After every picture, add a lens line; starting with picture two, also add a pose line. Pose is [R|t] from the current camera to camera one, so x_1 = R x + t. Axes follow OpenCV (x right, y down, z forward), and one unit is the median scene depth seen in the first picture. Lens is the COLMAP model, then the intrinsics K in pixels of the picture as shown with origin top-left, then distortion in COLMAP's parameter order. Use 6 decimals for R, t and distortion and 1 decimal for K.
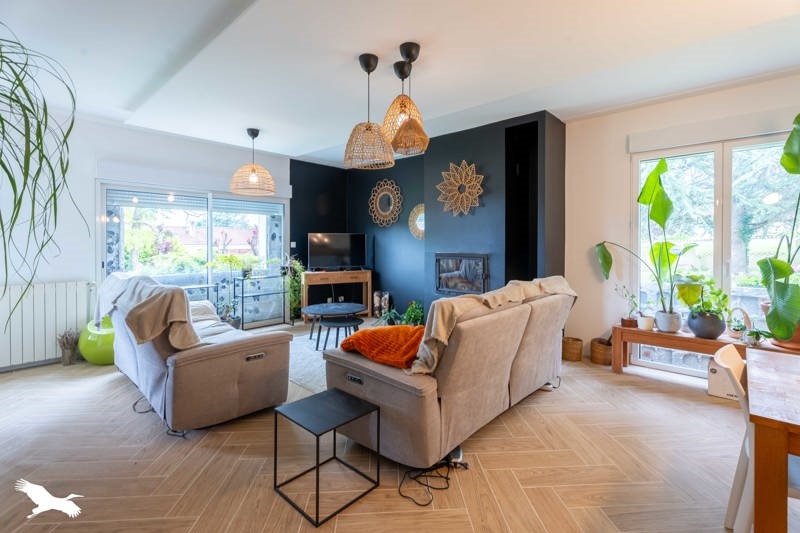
lens RADIAL K [[364.0, 0, 410.7], [0, 364.0, 244.2], [0, 0, 1]] dist [-0.001763, -0.000630]
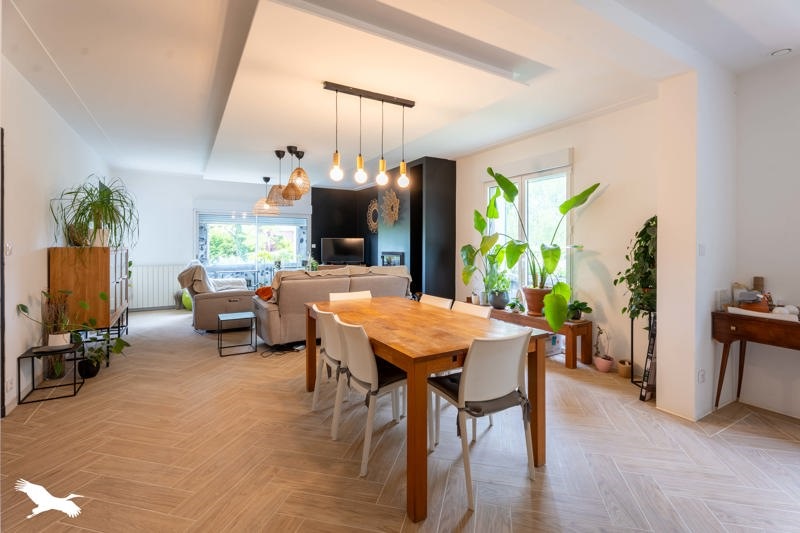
lens RADIAL K [[364.0, 0, 407.9], [0, 364.0, 245.8], [0, 0, 1]] dist [-0.001763, -0.000630]
pose [[0.956533, 0.002722, -0.291610, 0.626957], [-0.002885, 0.999996, -0.000129, -0.000593], [0.291608, 0.000965, 0.956537, -0.382622]]
